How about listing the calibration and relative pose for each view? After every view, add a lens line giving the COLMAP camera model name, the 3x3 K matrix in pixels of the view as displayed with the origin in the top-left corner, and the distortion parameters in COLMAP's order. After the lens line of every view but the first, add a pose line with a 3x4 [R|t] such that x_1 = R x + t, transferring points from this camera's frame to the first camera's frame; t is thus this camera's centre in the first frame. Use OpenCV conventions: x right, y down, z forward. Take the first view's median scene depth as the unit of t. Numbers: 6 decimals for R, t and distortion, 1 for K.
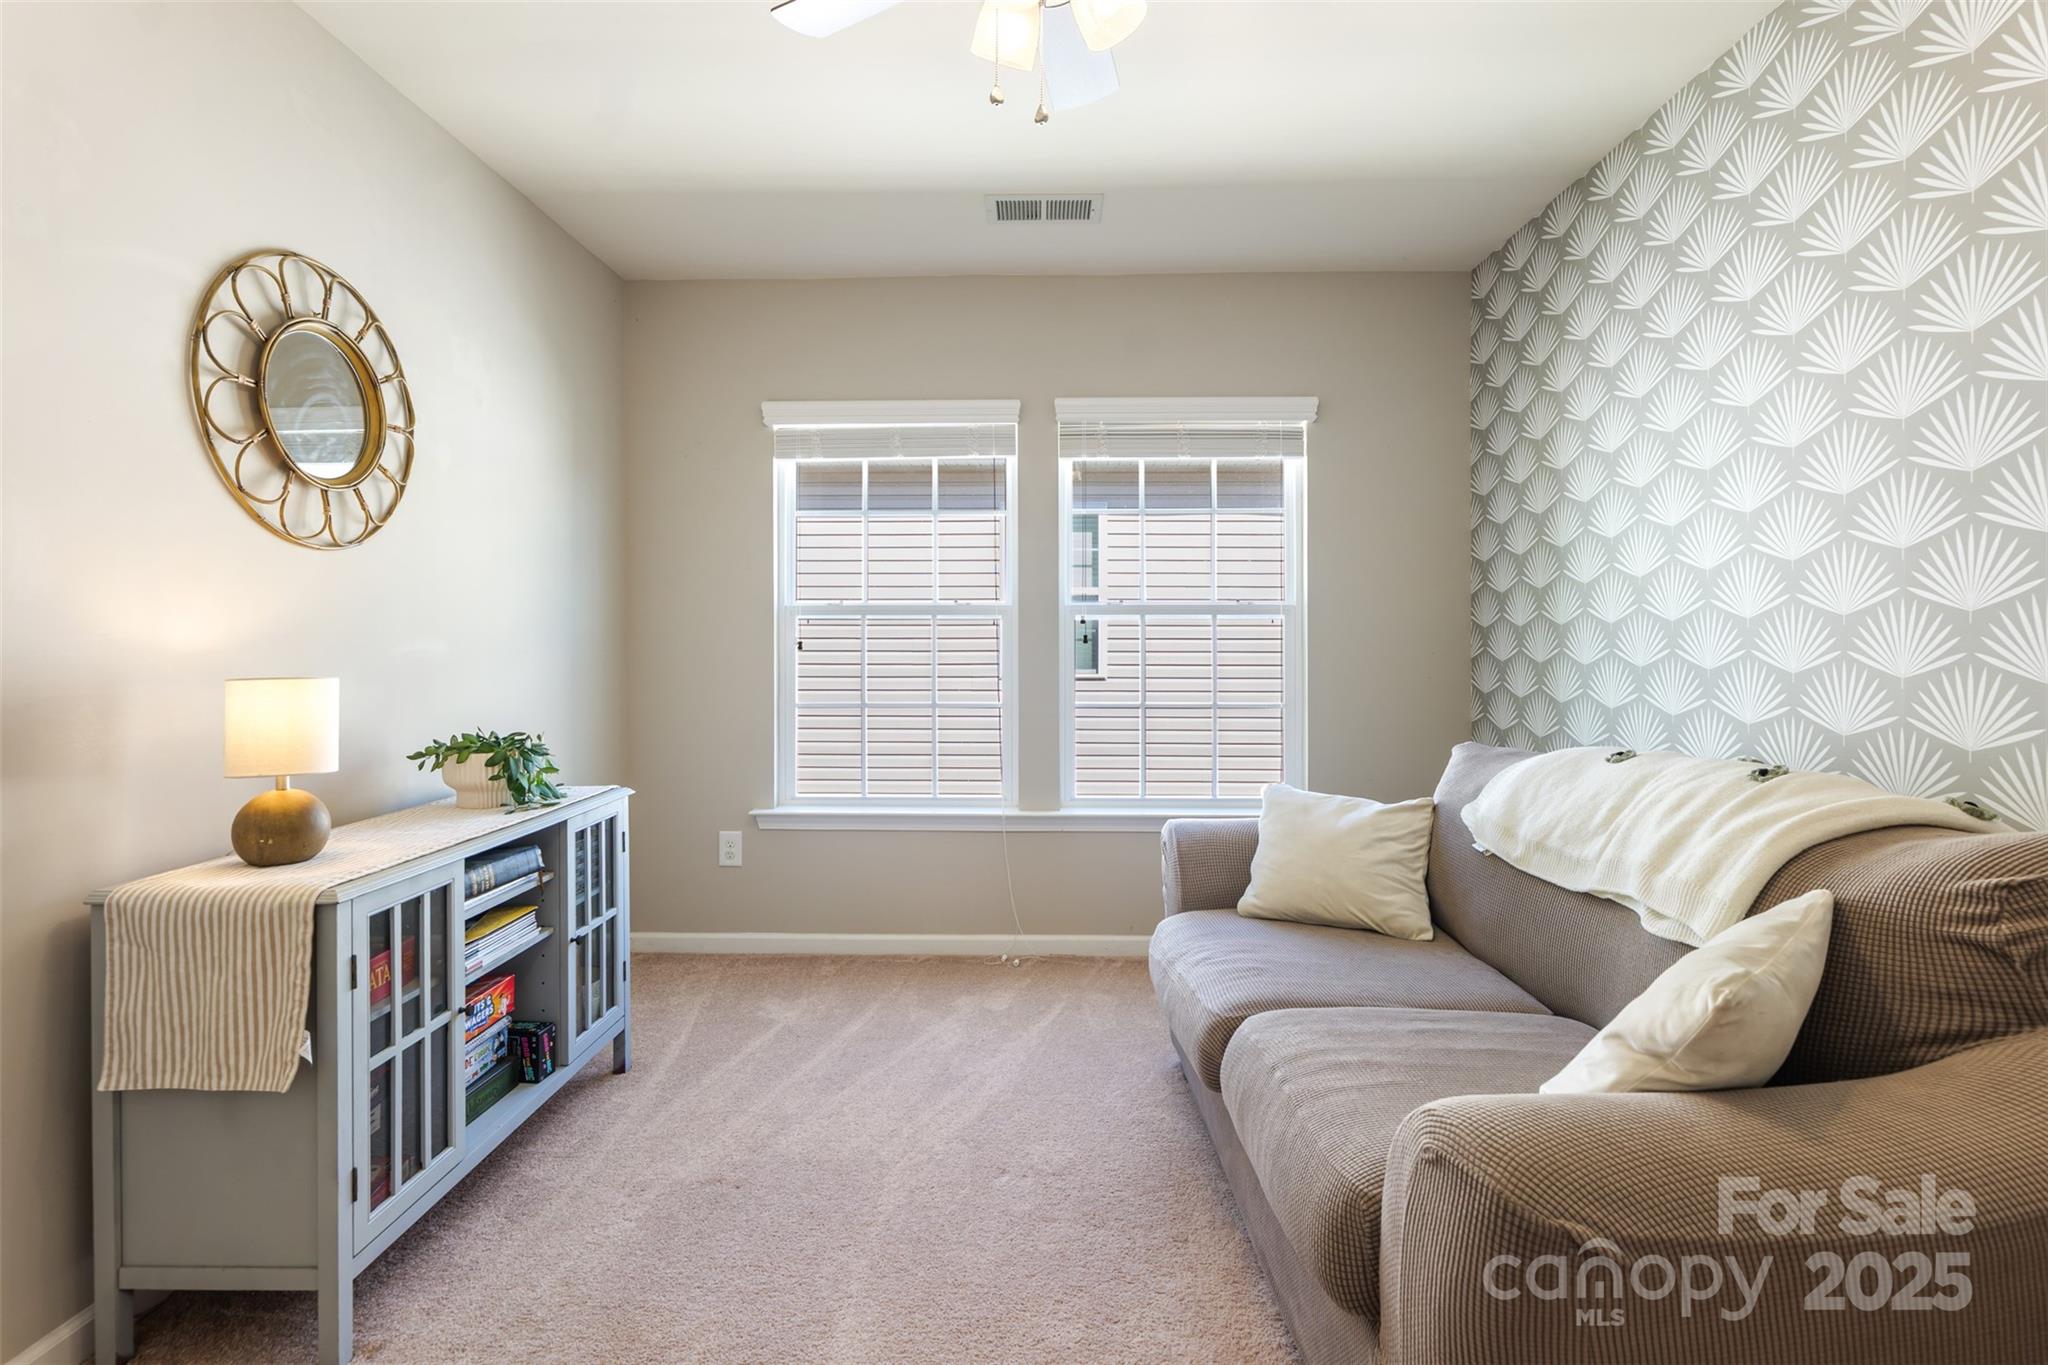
lens RADIAL K [[961.9, 0, 1067.8], [0, 961.9, 657.8], [0, 0, 1]] dist [0.004312, -0.000595]
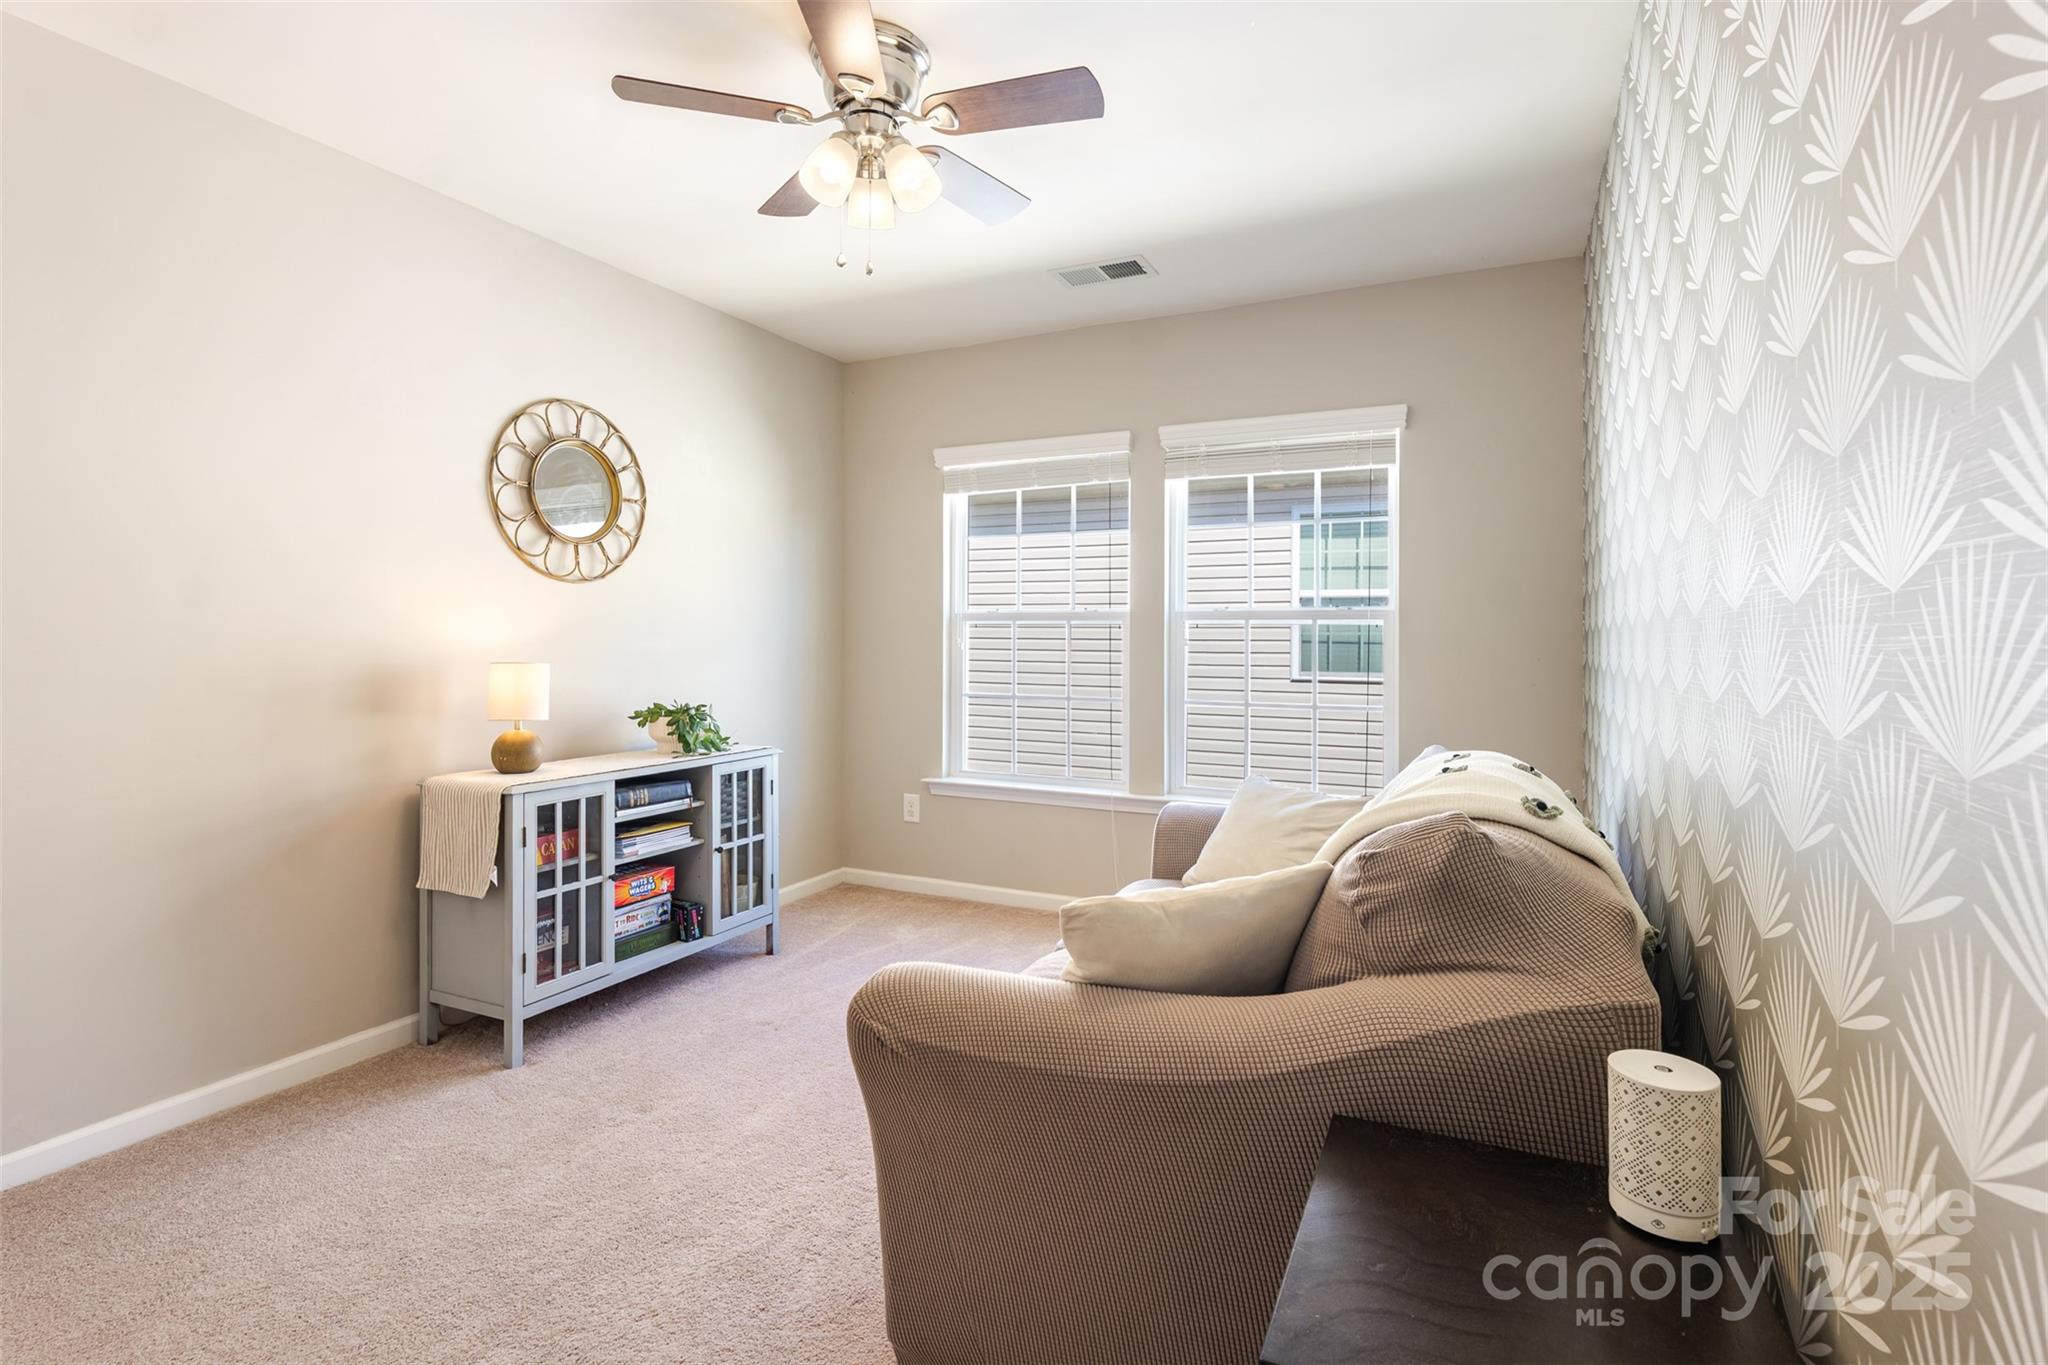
lens RADIAL K [[961.9, 0, 1051.6], [0, 961.9, 654.5], [0, 0, 1]] dist [0.004312, -0.000595]
pose [[0.914222, 0.012480, -0.405022, 0.455982], [-0.014032, 0.999901, -0.000864, -0.003235], [0.404971, 0.006473, 0.914307, -0.099220]]
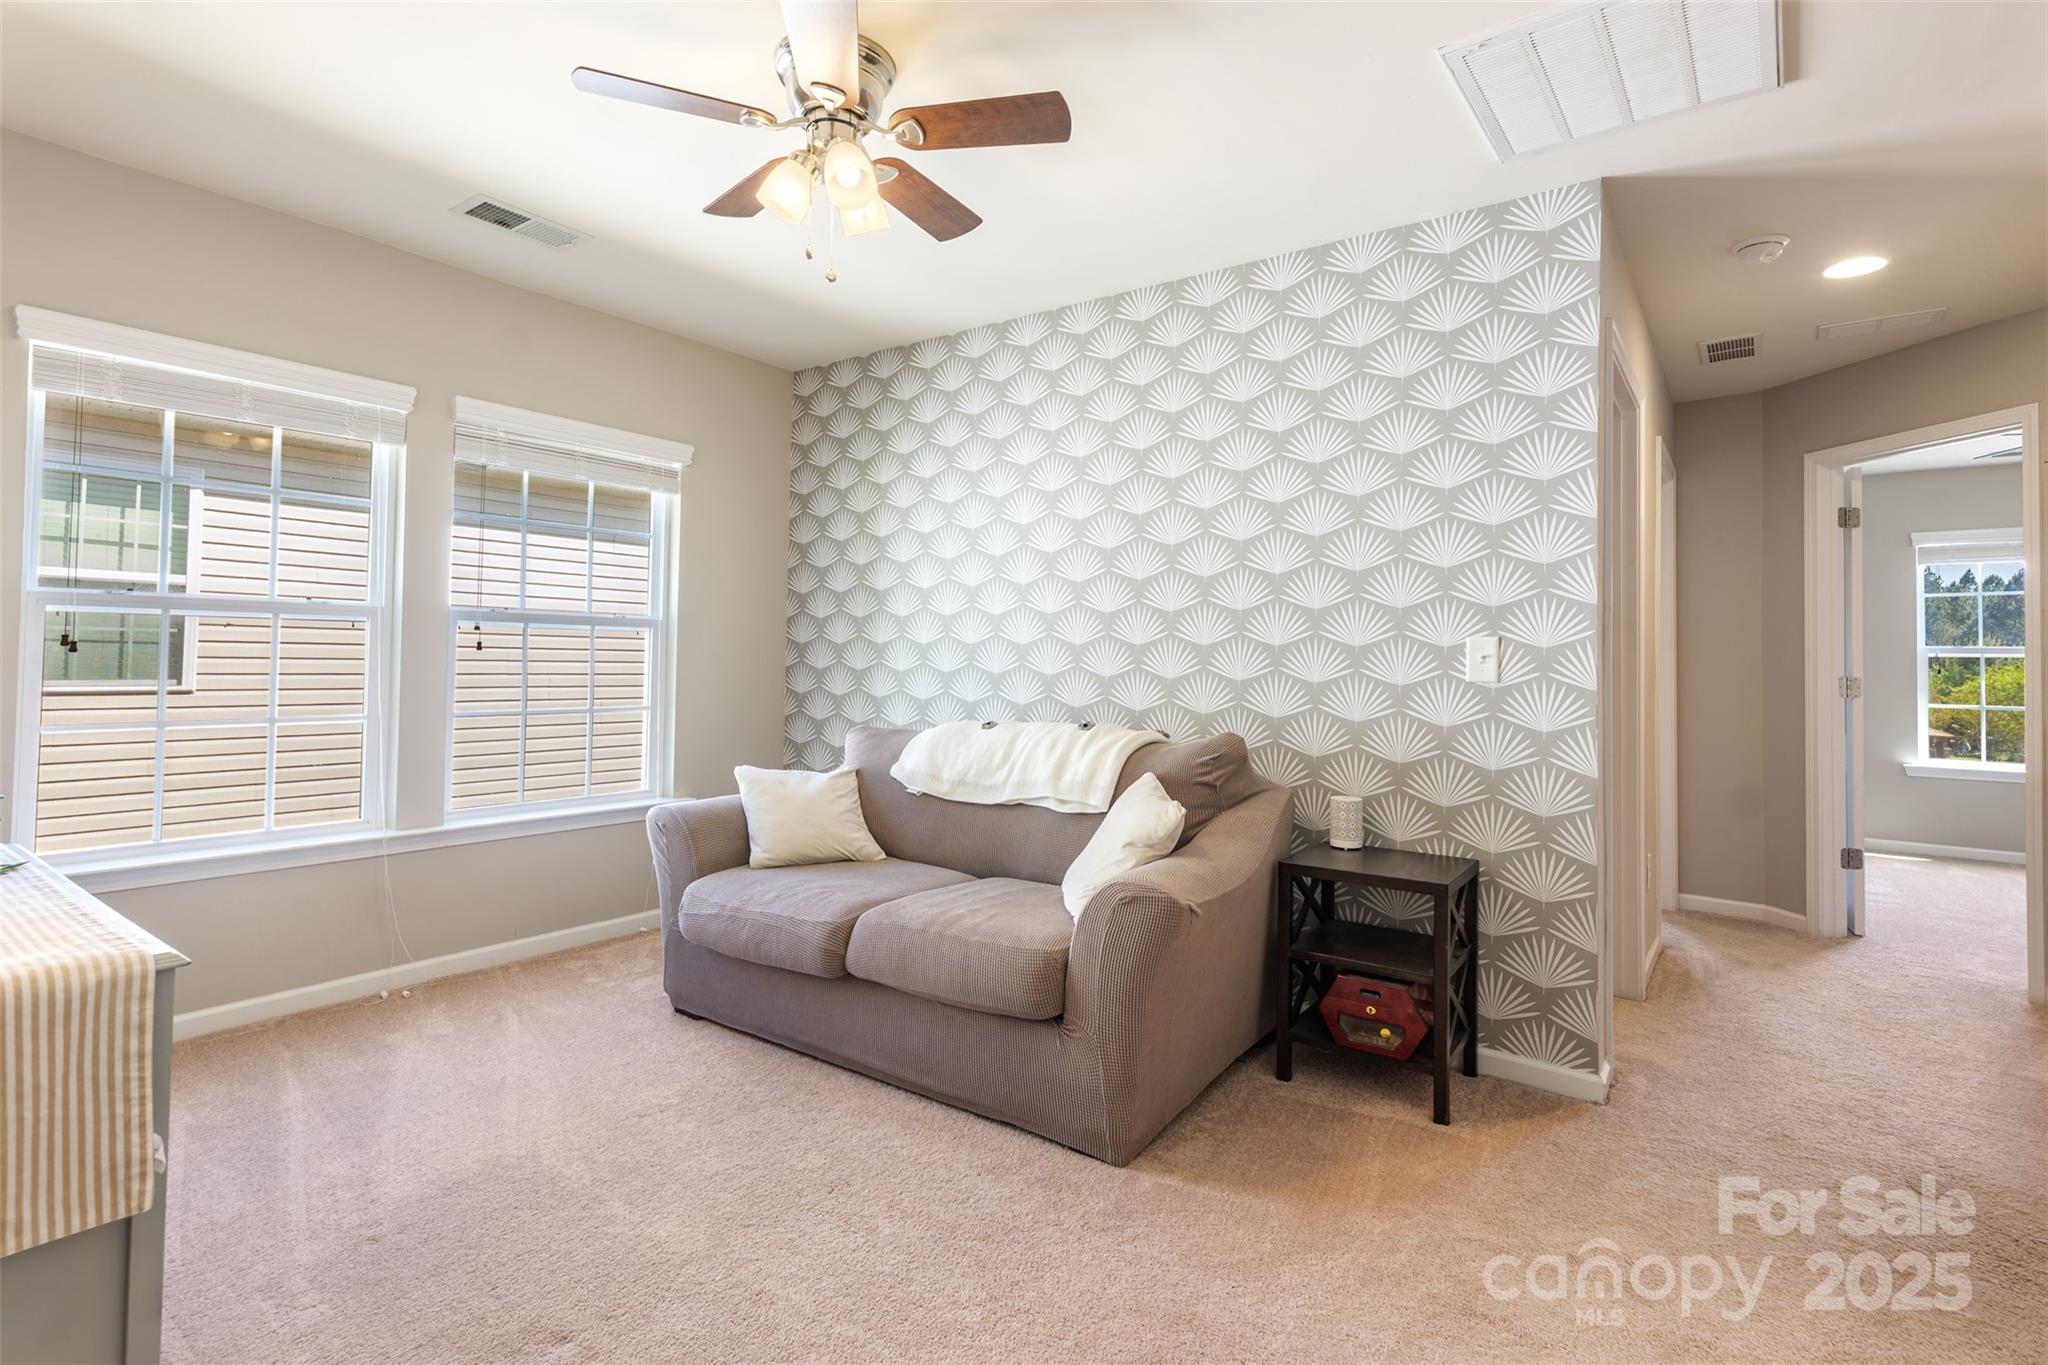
lens RADIAL K [[961.9, 0, 1007.0], [0, 961.9, 667.0], [0, 0, 1]] dist [0.004312, -0.000595]
pose [[0.592557, 0.001717, 0.805527, -0.641024], [-0.002406, 0.999997, -0.000362, 0.001343], [-0.805525, -0.001724, 0.592559, -0.019564]]
